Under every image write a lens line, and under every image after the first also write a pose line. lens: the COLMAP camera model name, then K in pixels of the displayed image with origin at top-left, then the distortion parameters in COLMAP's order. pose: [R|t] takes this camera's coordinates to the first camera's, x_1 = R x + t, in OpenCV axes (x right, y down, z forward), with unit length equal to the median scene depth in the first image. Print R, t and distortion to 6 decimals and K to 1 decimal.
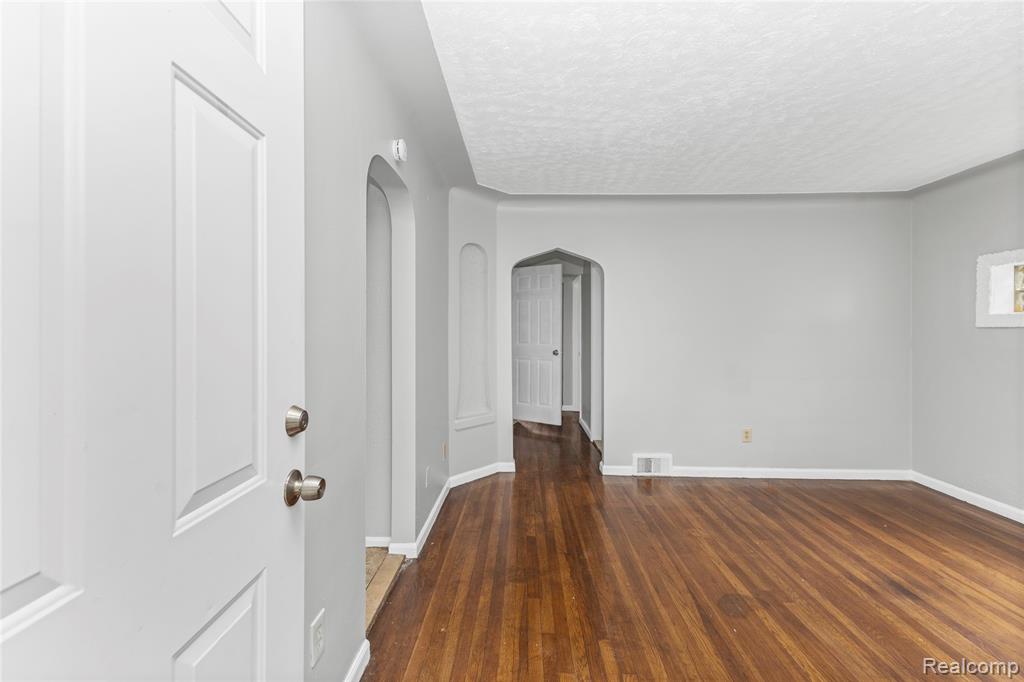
lens RADIAL K [[444.6, 0, 508.2], [0, 444.6, 332.3], [0, 0, 1]] dist [0.013359, -0.002589]
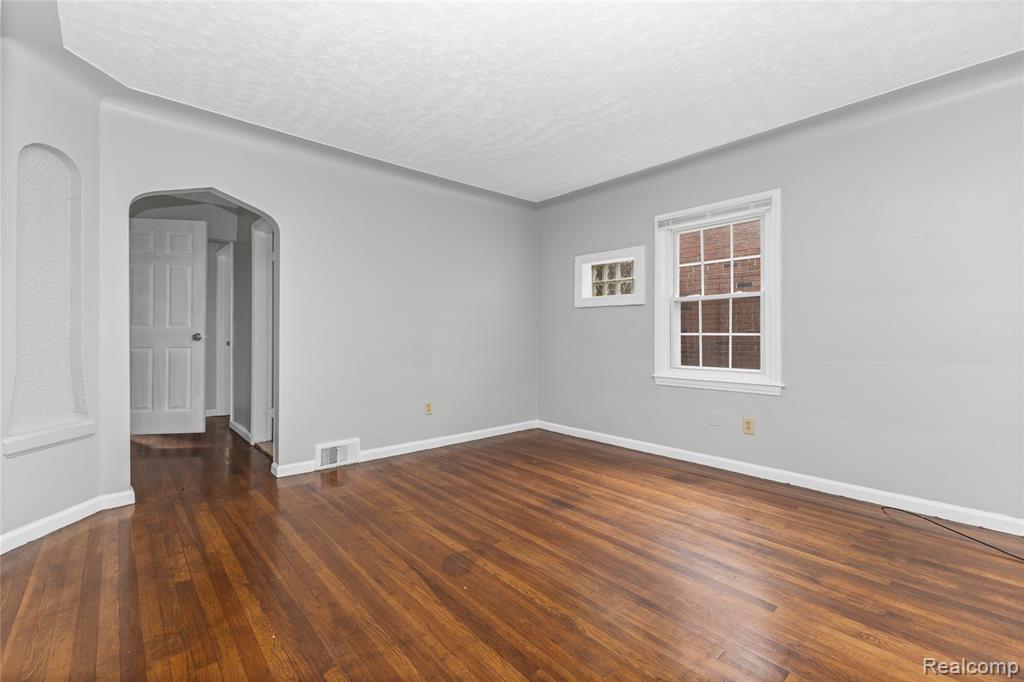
lens RADIAL K [[444.6, 0, 511.0], [0, 444.6, 330.2], [0, 0, 1]] dist [0.013359, -0.002589]
pose [[0.727067, 0.005001, 0.686549, -0.054499], [0.002012, 0.999954, -0.009415, 0.081821], [-0.686564, 0.008227, 0.727023, 0.155430]]
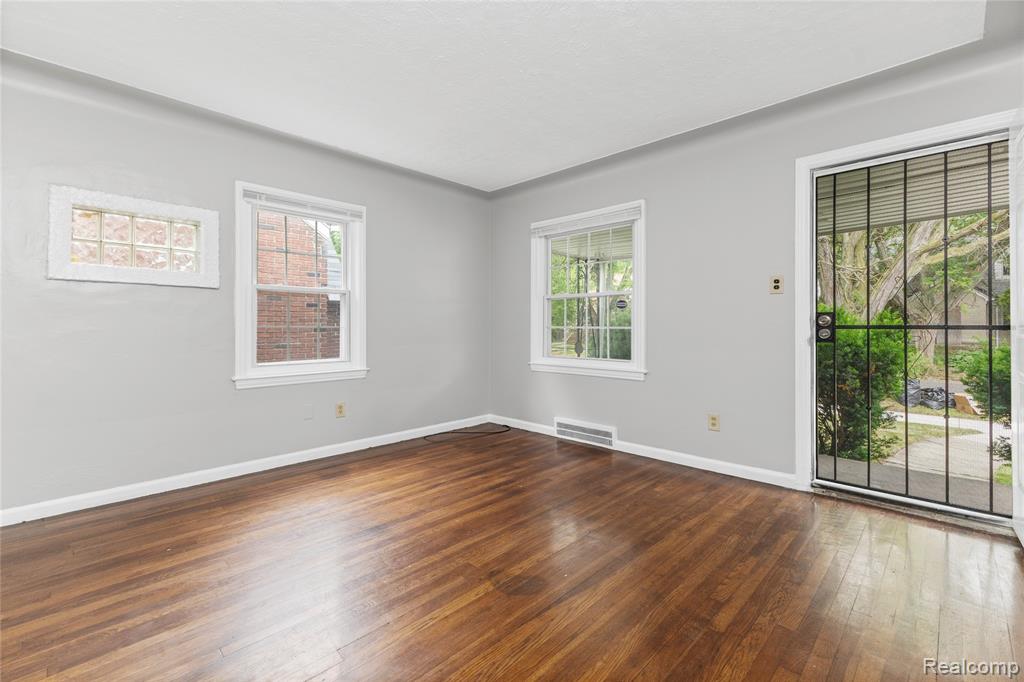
lens RADIAL K [[444.6, 0, 515.1], [0, 444.6, 327.3], [0, 0, 1]] dist [0.013359, -0.002589]
pose [[-0.744320, -0.000338, 0.667823, -0.041739], [-0.000292, 1.000000, 0.000181, 0.081818], [-0.667823, -0.000061, -0.744320, 1.198792]]
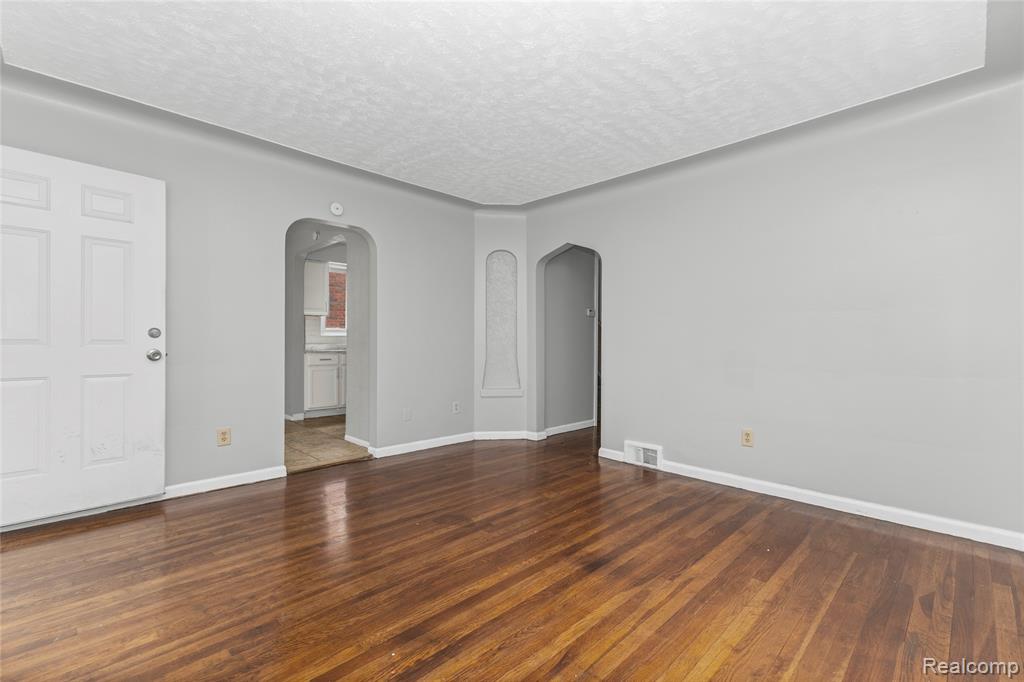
lens RADIAL K [[444.6, 0, 510.7], [0, 444.6, 349.9], [0, 0, 1]] dist [0.013359, -0.002589]
pose [[0.726196, 0.011674, -0.687389, 1.075214], [-0.005504, 0.999922, 0.011167, 0.087099], [0.687466, -0.004327, 0.726204, 0.152806]]
